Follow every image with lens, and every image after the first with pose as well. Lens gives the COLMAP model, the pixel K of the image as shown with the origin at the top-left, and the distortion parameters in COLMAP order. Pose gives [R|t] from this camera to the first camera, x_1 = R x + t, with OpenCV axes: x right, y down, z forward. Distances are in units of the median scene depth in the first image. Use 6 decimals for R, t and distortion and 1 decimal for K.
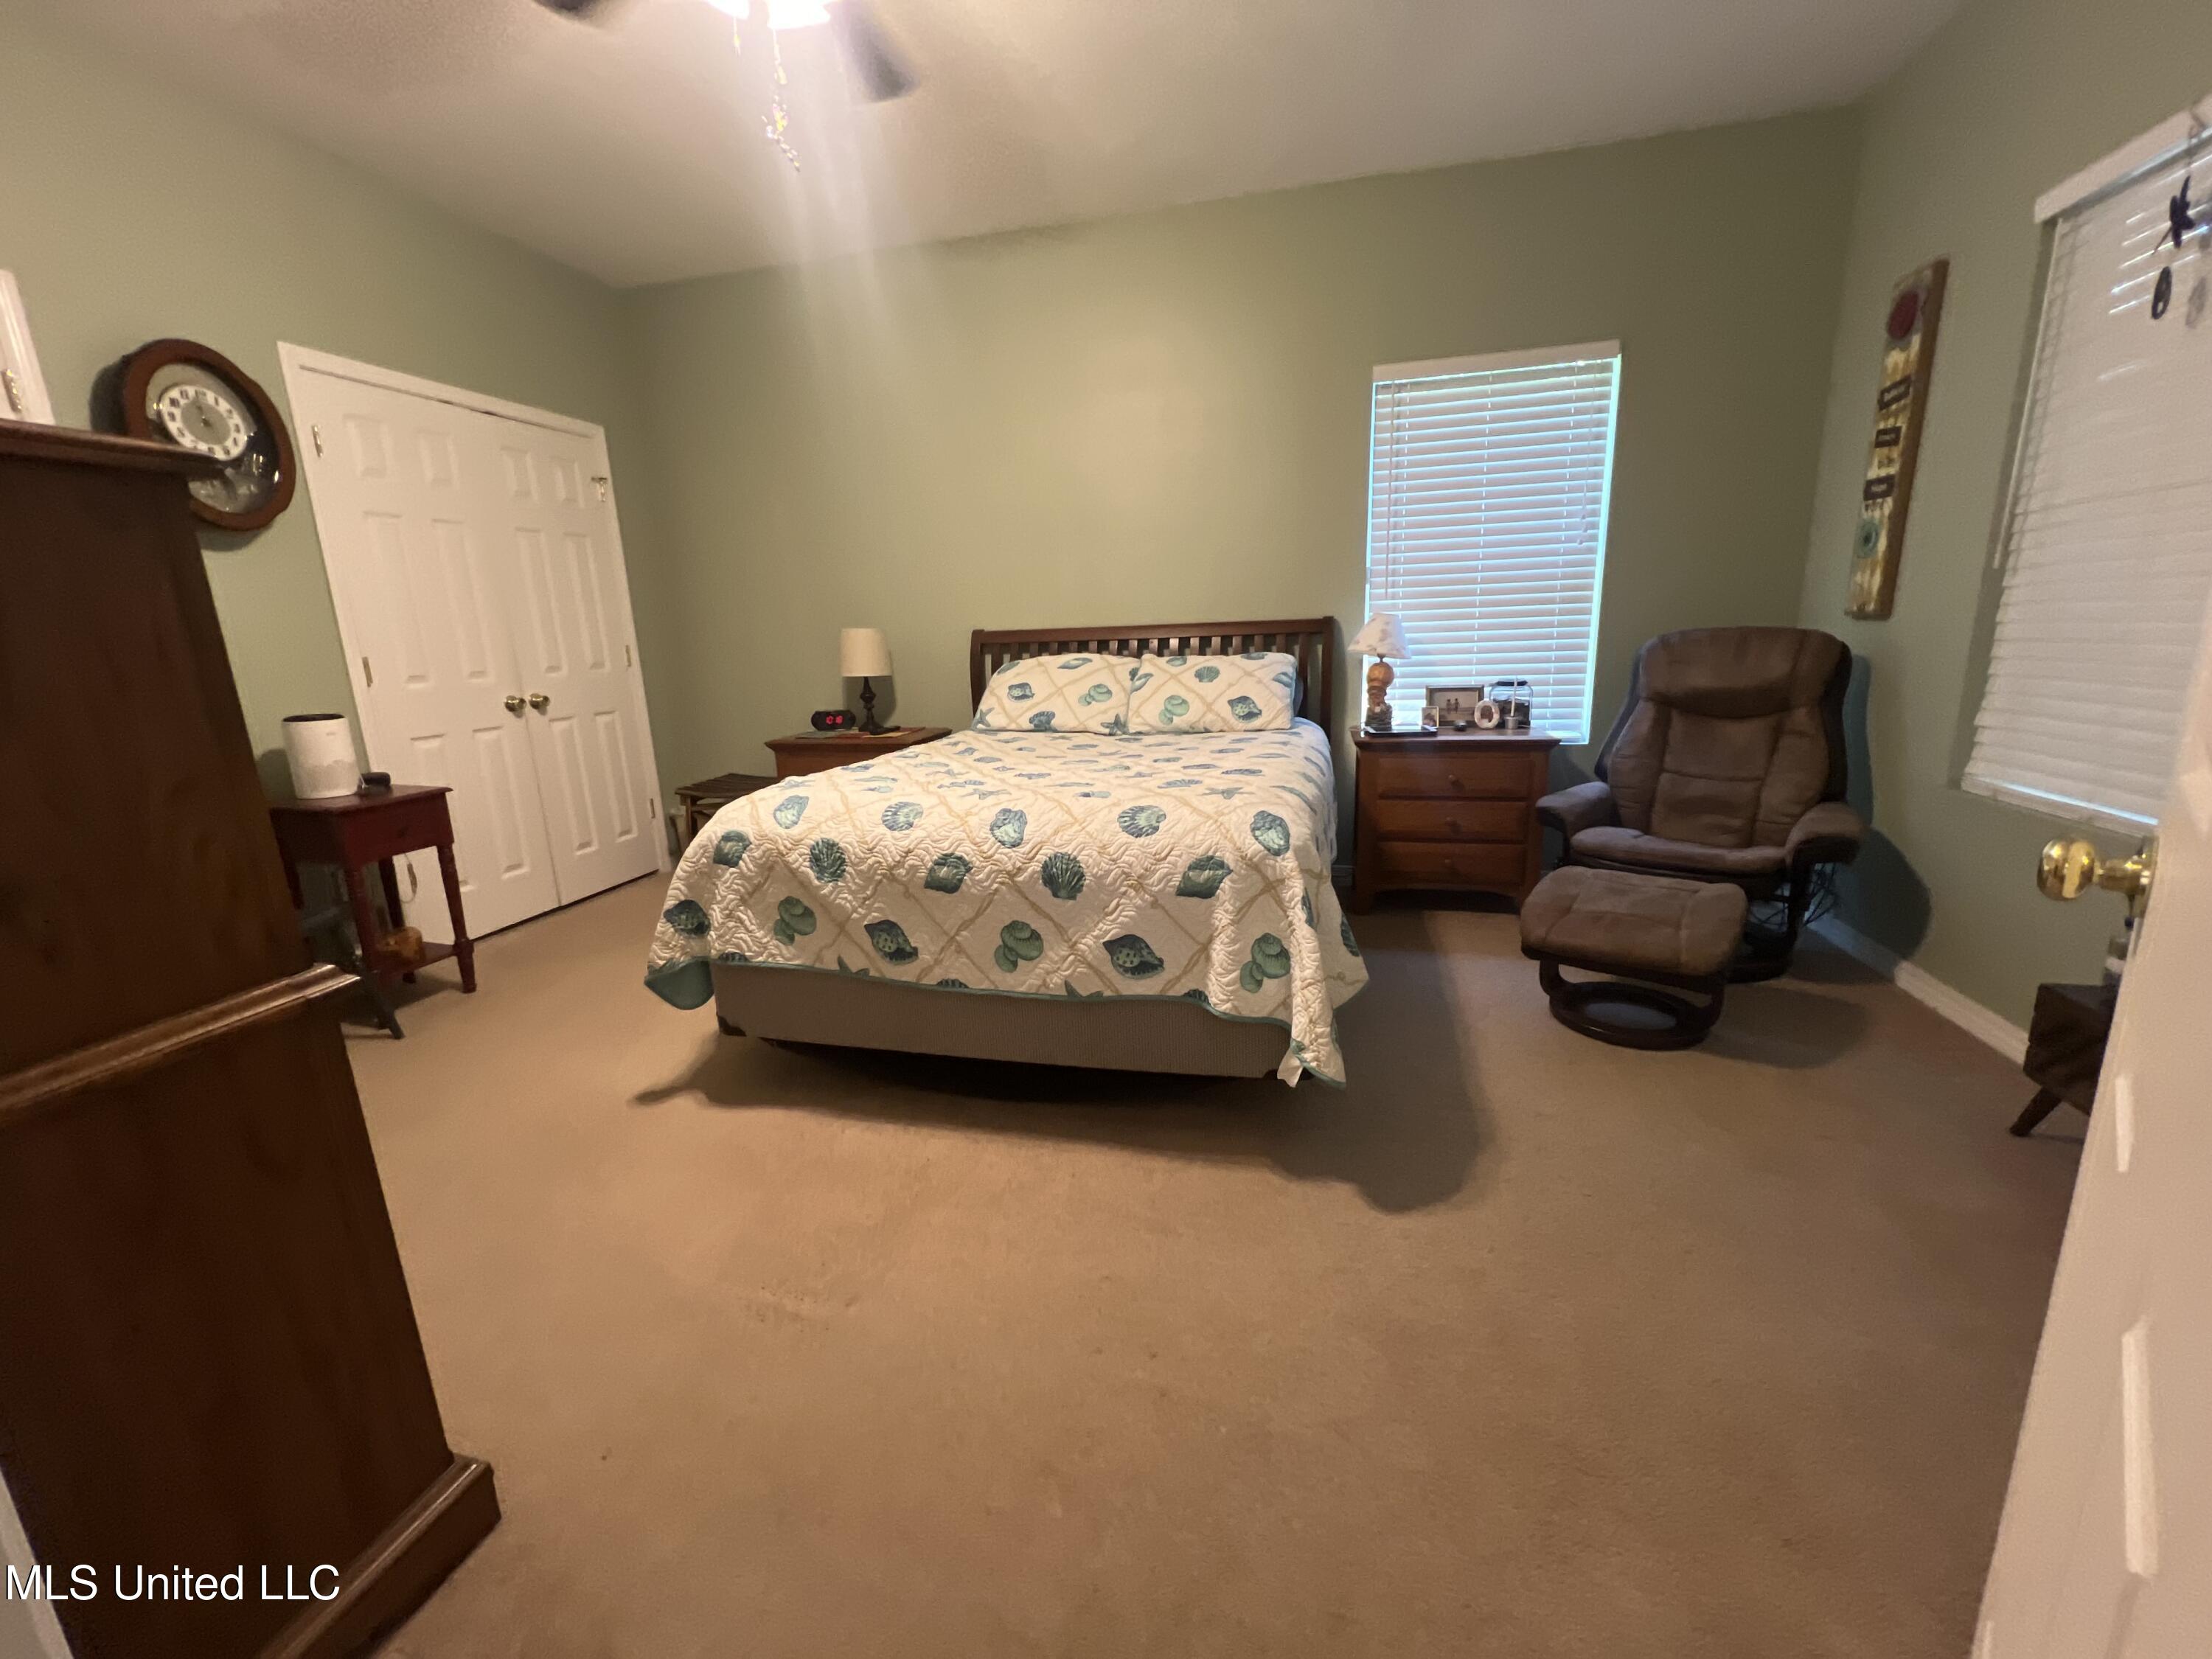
lens RADIAL K [[887.2, 0, 1090.4], [0, 887.2, 821.5], [0, 0, 1]] dist [-0.004193, 0.001372]
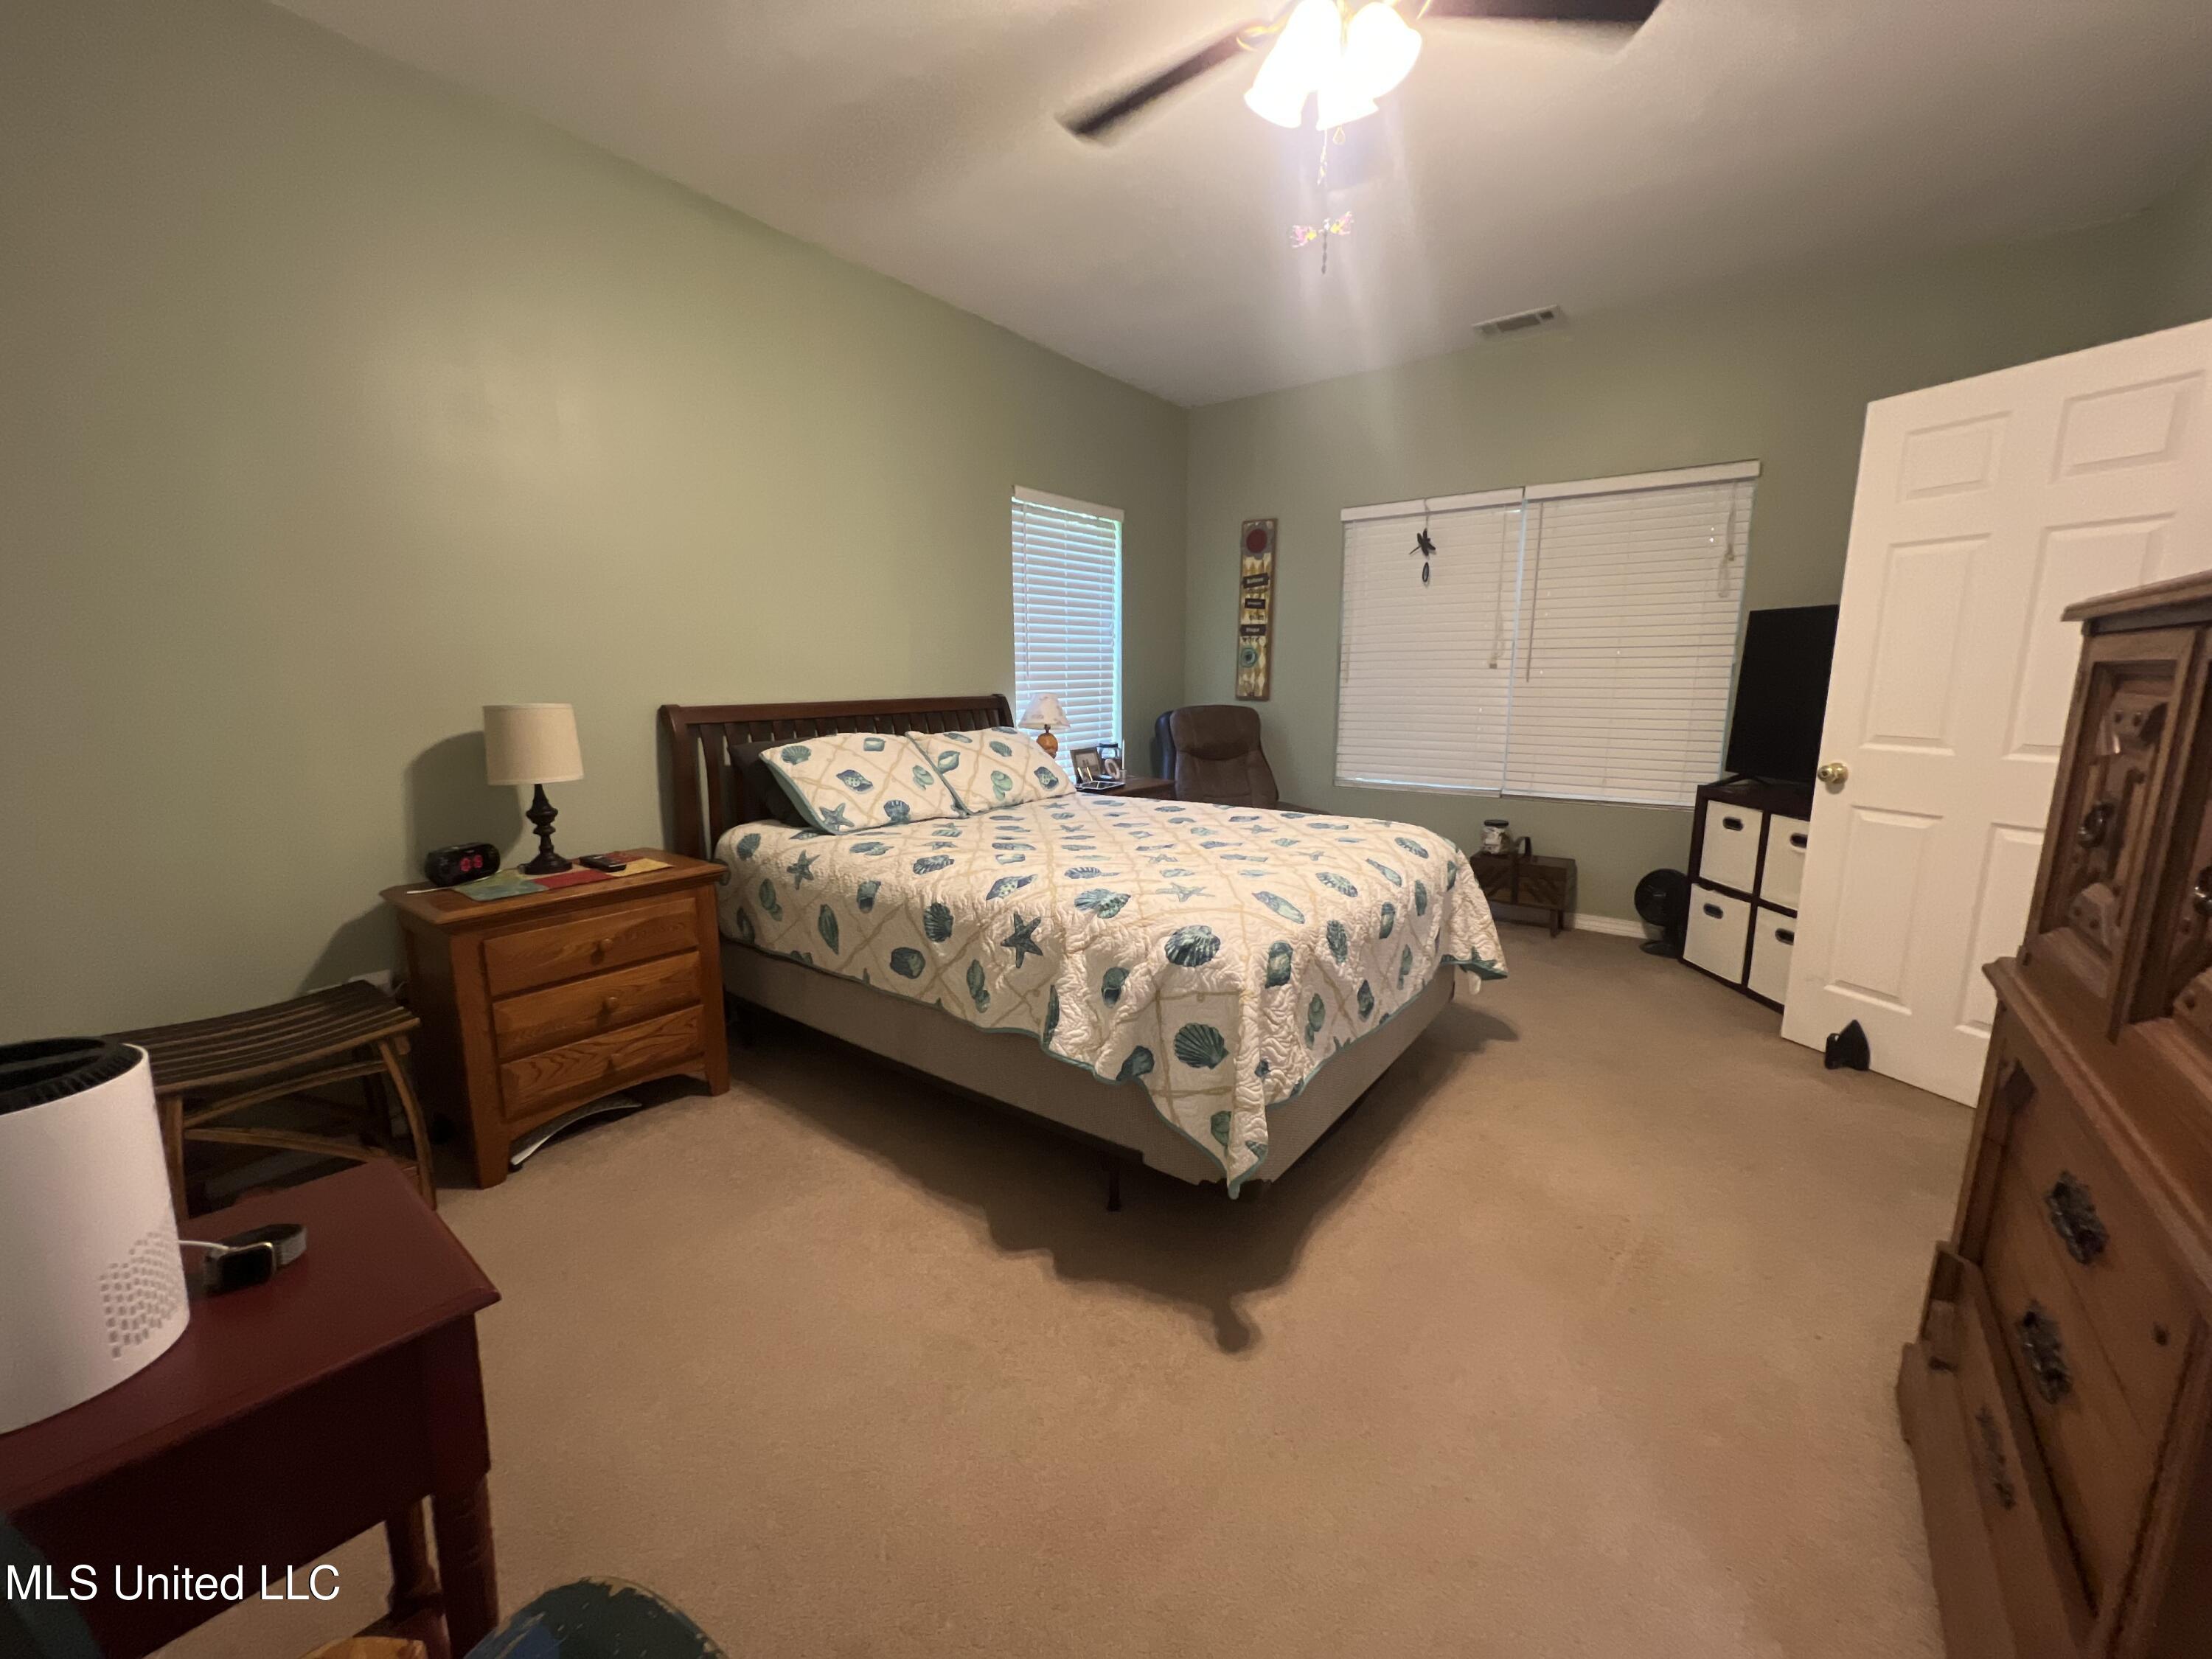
lens RADIAL K [[887.2, 0, 1094.6], [0, 887.2, 825.8], [0, 0, 1]] dist [-0.004193, 0.001372]
pose [[0.389805, -0.123482, 0.912581, -0.901913], [0.190038, 0.980426, 0.051489, -0.128644], [-0.901076, 0.153355, 0.405641, 0.577339]]
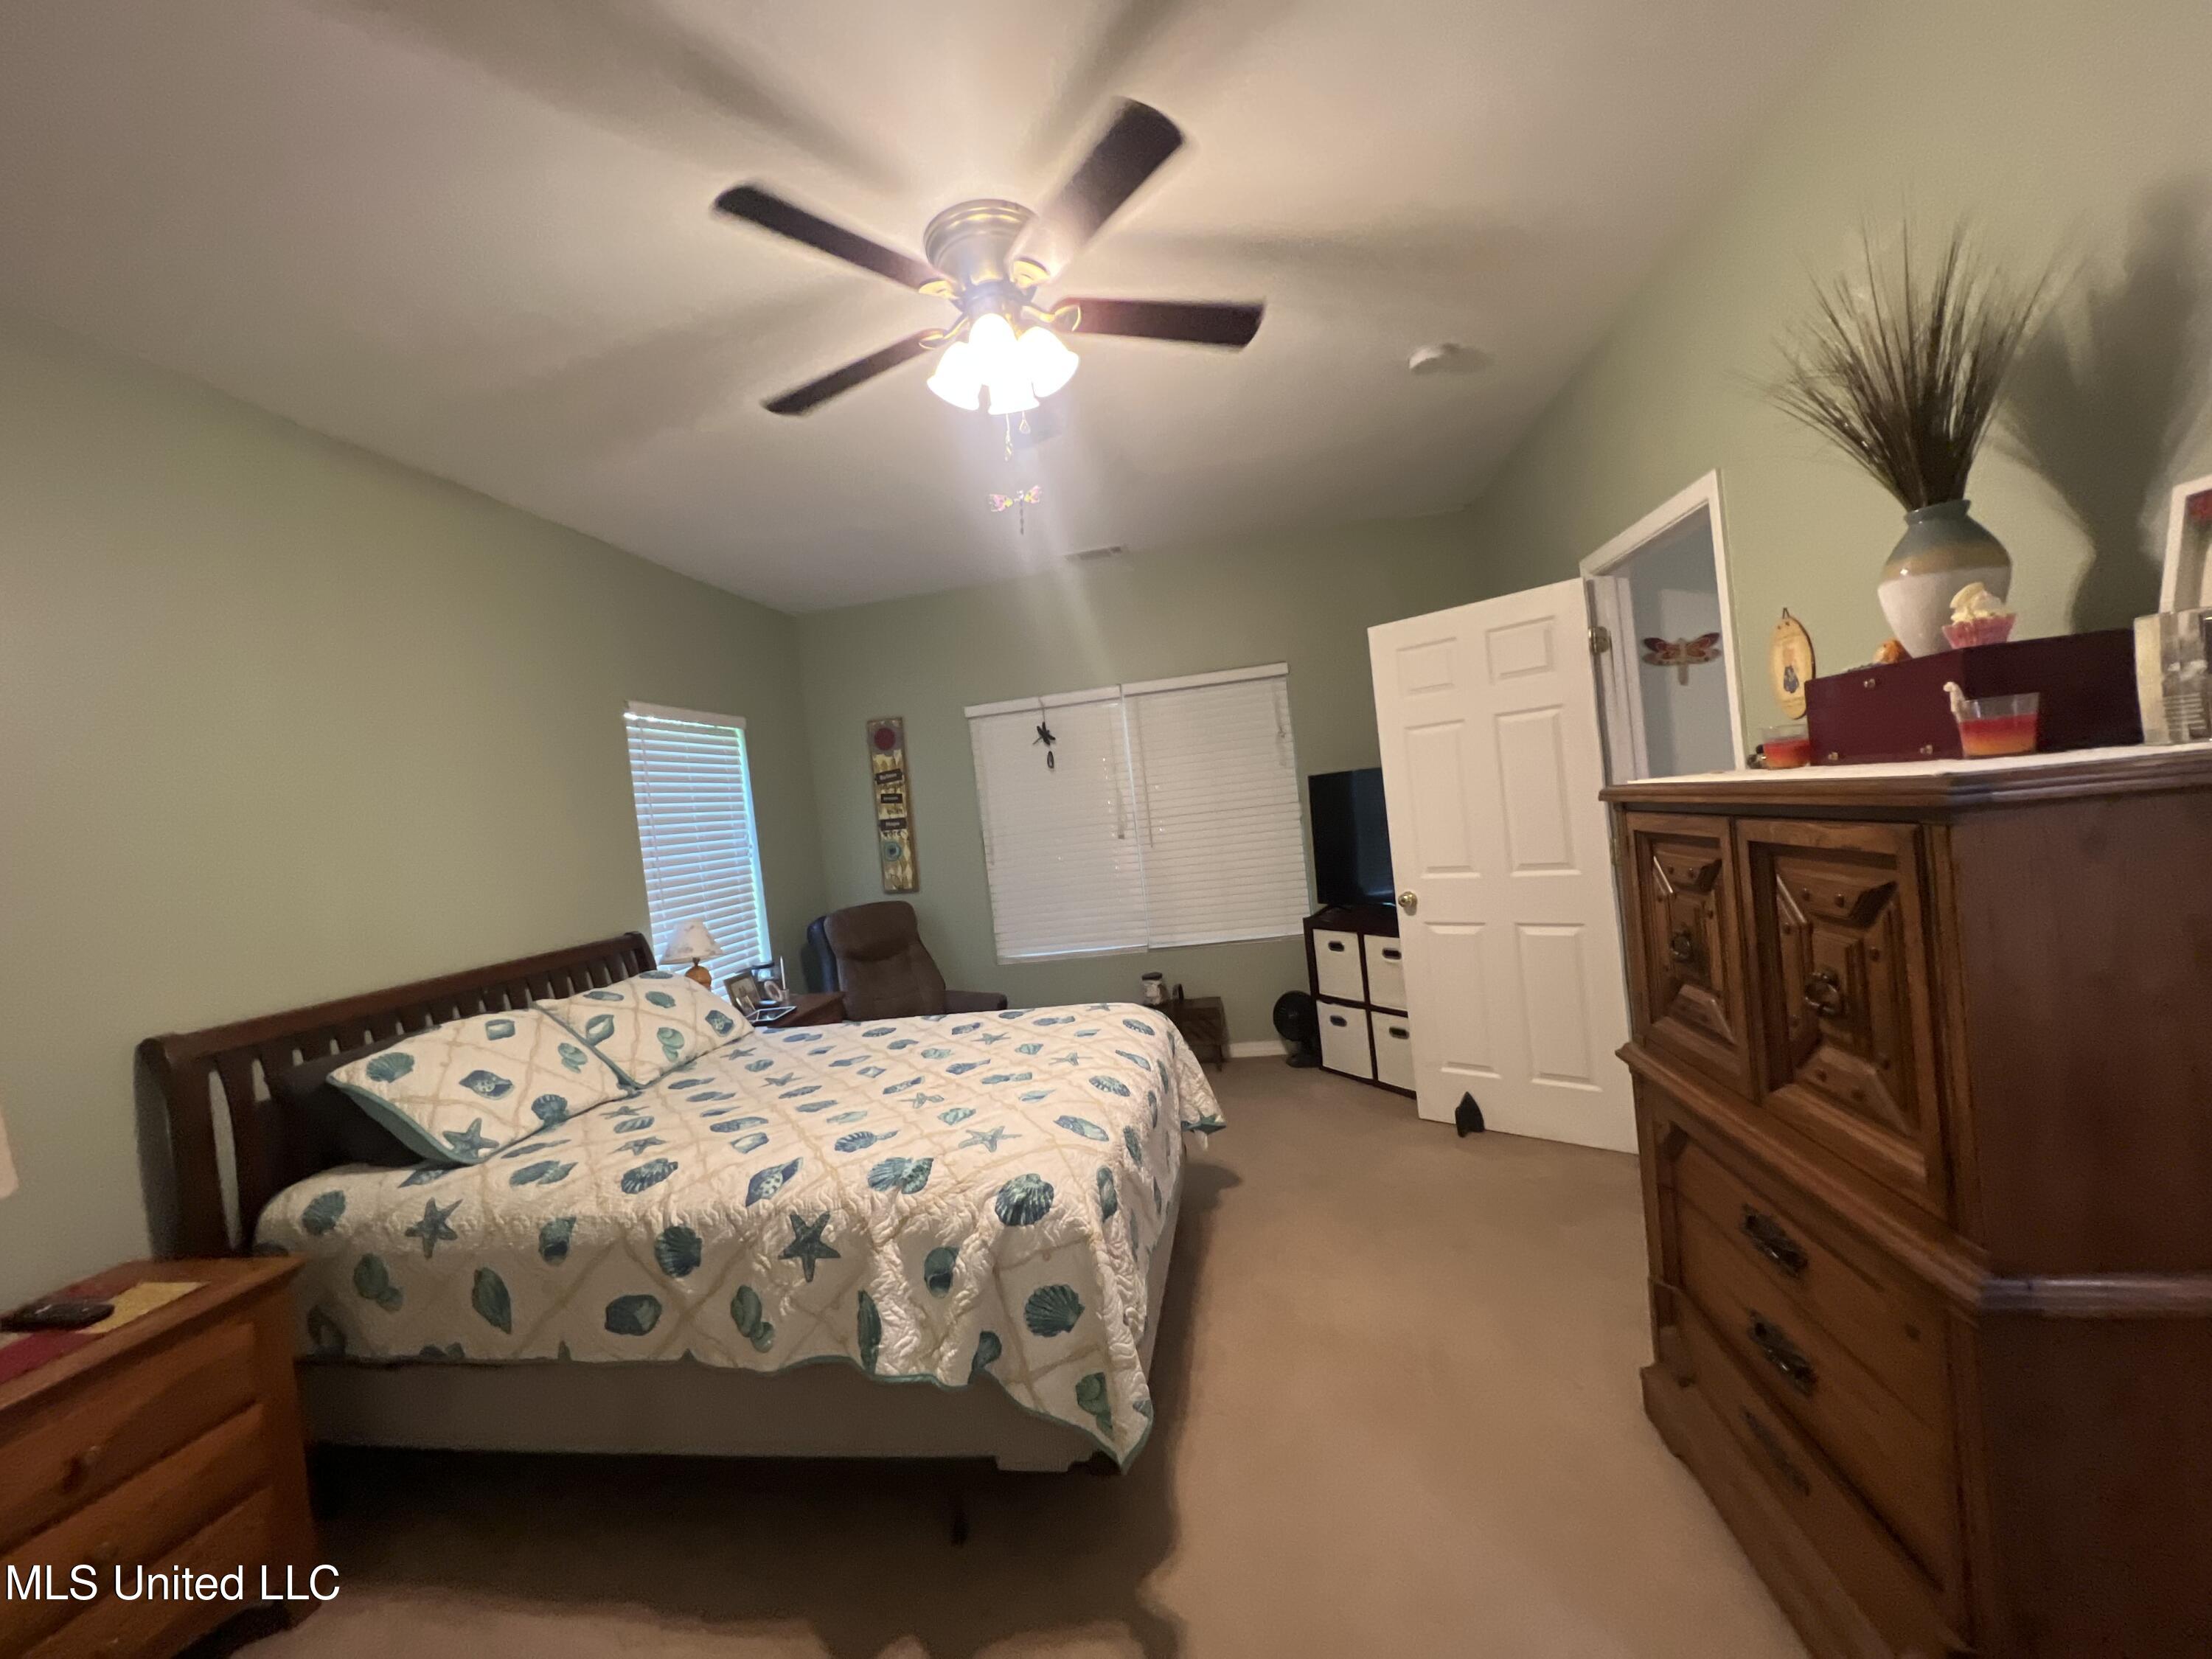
lens RADIAL K [[887.2, 0, 1095.1], [0, 887.2, 826.0], [0, 0, 1]] dist [-0.004193, 0.001372]
pose [[-0.066734, 0.029957, 0.997321, -0.905365], [0.327931, 0.944680, -0.006433, -0.211389], [-0.942342, 0.326623, -0.072866, 0.697523]]
